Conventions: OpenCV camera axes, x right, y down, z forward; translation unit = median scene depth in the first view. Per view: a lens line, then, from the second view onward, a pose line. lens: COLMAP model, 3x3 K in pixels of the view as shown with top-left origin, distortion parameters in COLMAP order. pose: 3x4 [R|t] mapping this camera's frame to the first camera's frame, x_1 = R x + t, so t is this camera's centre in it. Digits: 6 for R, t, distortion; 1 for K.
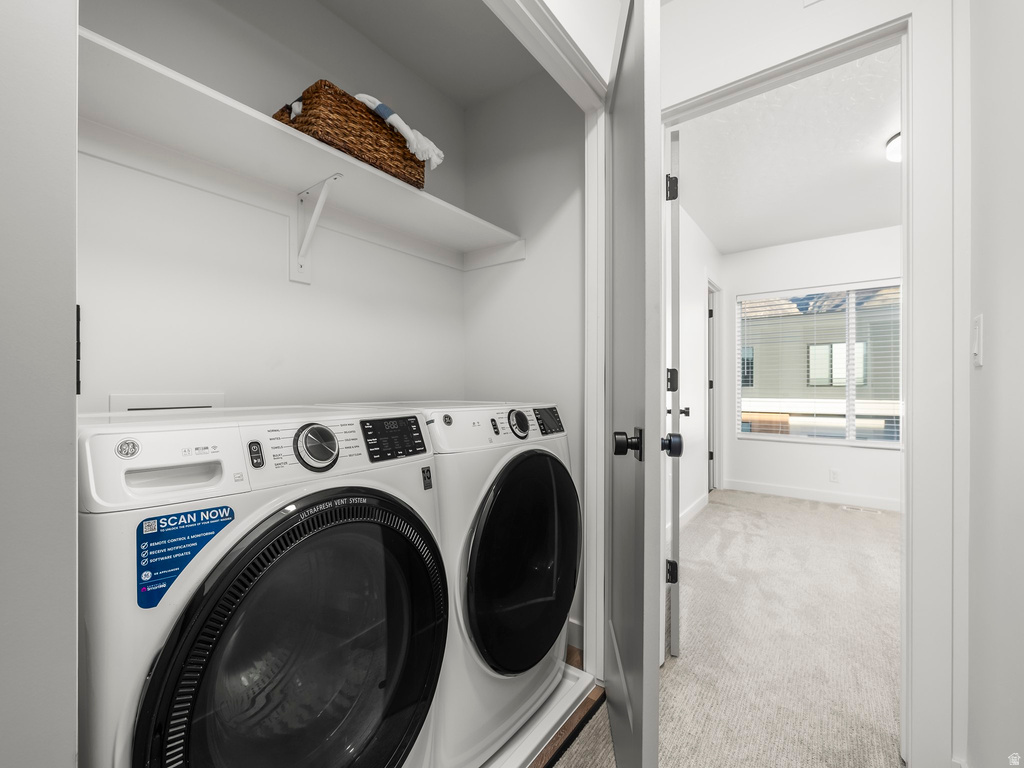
lens RADIAL K [[431.9, 0, 508.8], [0, 431.9, 383.2], [0, 0, 1]] dist [-0.000151, -0.000325]
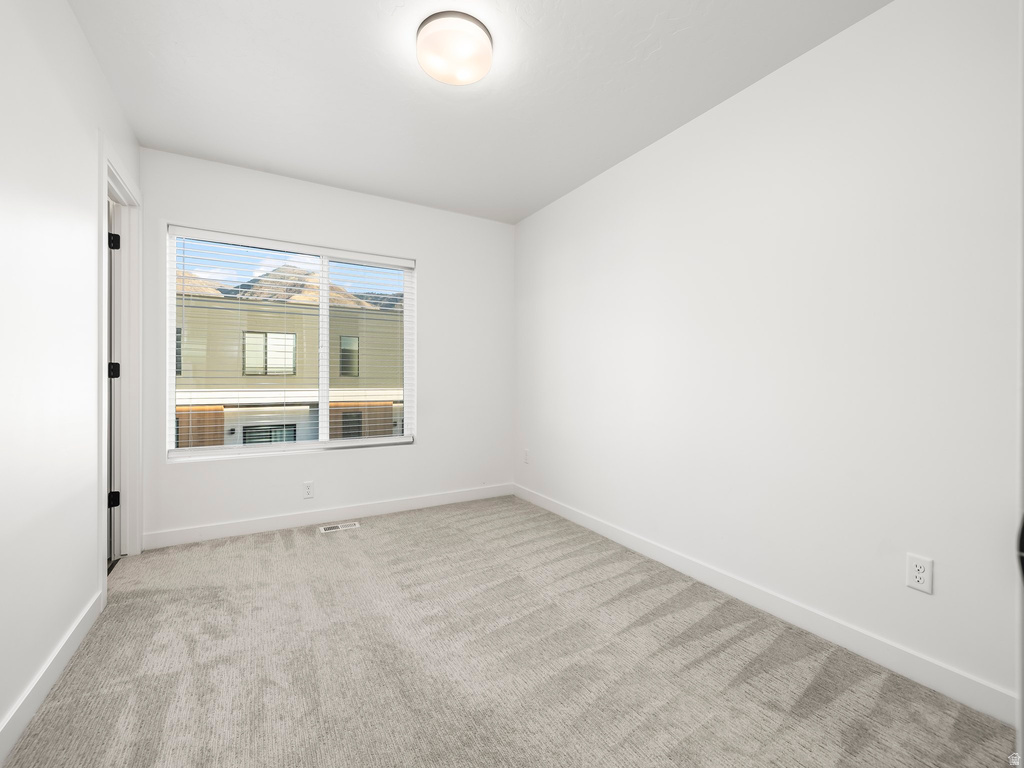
lens RADIAL K [[431.9, 0, 508.8], [0, 431.9, 383.2], [0, 0, 1]] dist [-0.000151, -0.000325]
pose [[0.391690, -0.009065, 0.920052, 0.174931], [-0.014967, 0.999756, 0.016223, 0.003299], [-0.919975, -0.020125, 0.391459, 0.356065]]
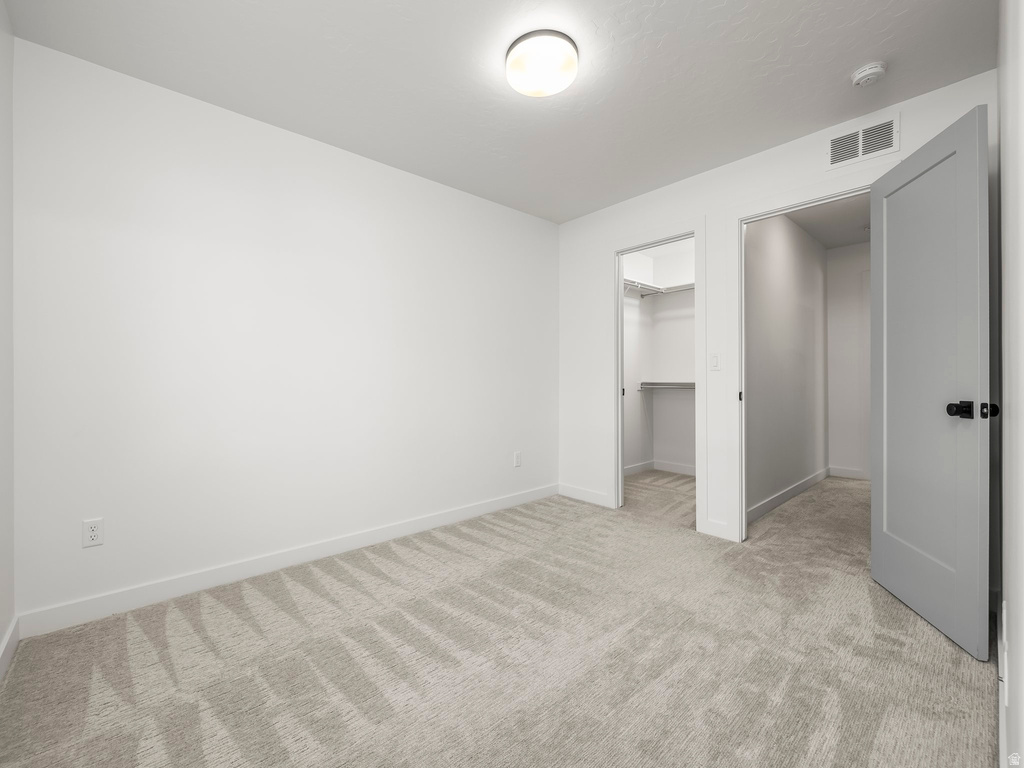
lens RADIAL K [[431.9, 0, 508.8], [0, 431.9, 383.2], [0, 0, 1]] dist [-0.000151, -0.000325]
pose [[-0.980740, 0.004306, 0.195272, 0.497529], [0.004474, 0.999990, 0.000418, 0.017758], [-0.195268, 0.001284, -0.980749, 1.013083]]
